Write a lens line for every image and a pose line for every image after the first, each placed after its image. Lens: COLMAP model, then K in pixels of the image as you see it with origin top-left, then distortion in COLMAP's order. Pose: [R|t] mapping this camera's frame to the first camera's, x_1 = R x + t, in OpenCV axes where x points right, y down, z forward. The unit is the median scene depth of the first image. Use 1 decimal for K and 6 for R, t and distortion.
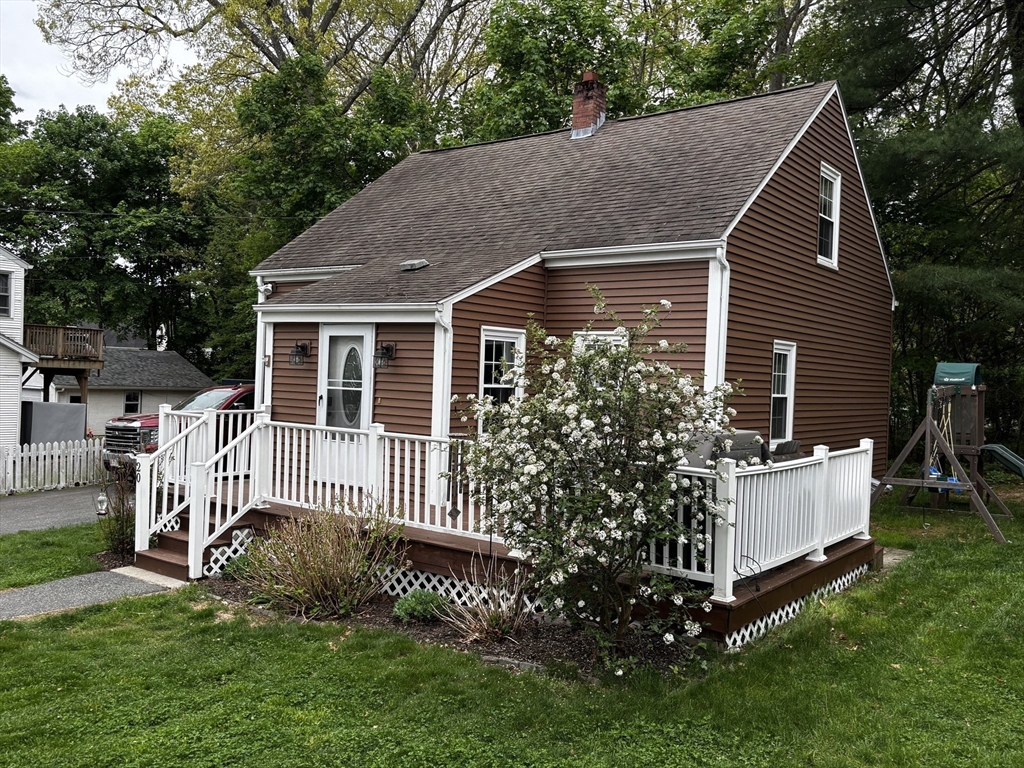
lens RADIAL K [[888.8, 0, 511.5], [0, 888.8, 385.0], [0, 0, 1]] dist [0.012360, 0.001701]
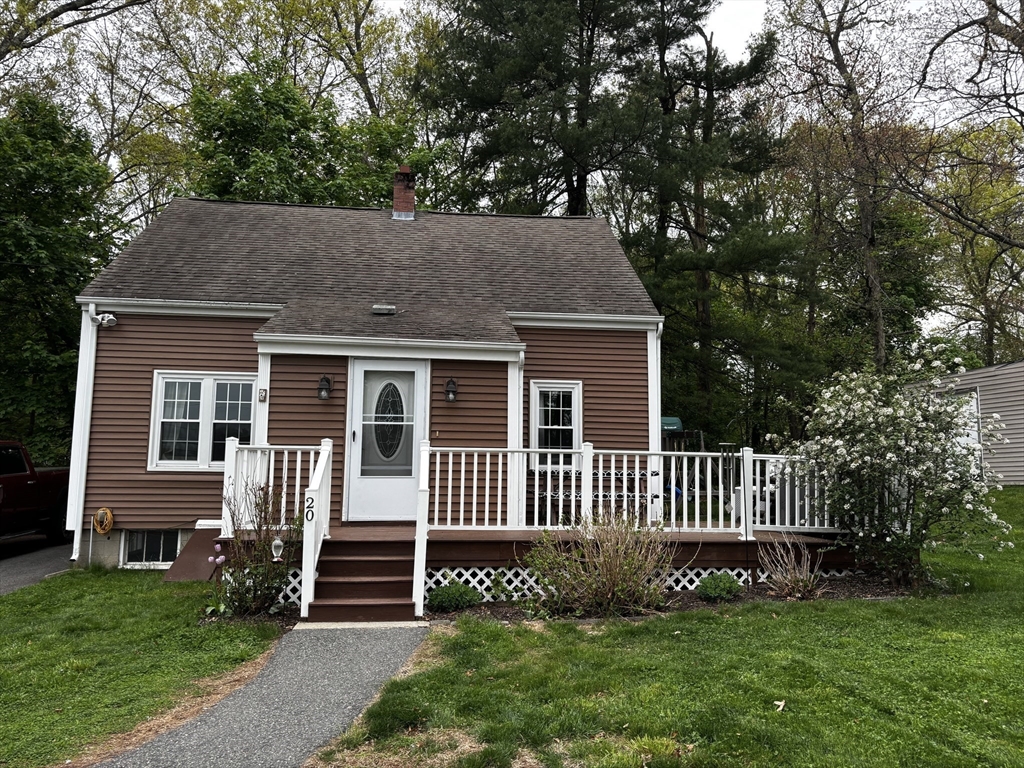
lens RADIAL K [[775.3, 0, 512.4], [0, 775.3, 386.4], [0, 0, 1]] dist [-0.008092, -0.000774]
pose [[0.725588, 0.050788, 0.686252, -0.703107], [0.022280, 0.995016, -0.097196, 0.051325], [-0.687768, 0.085814, 0.720840, 0.286727]]
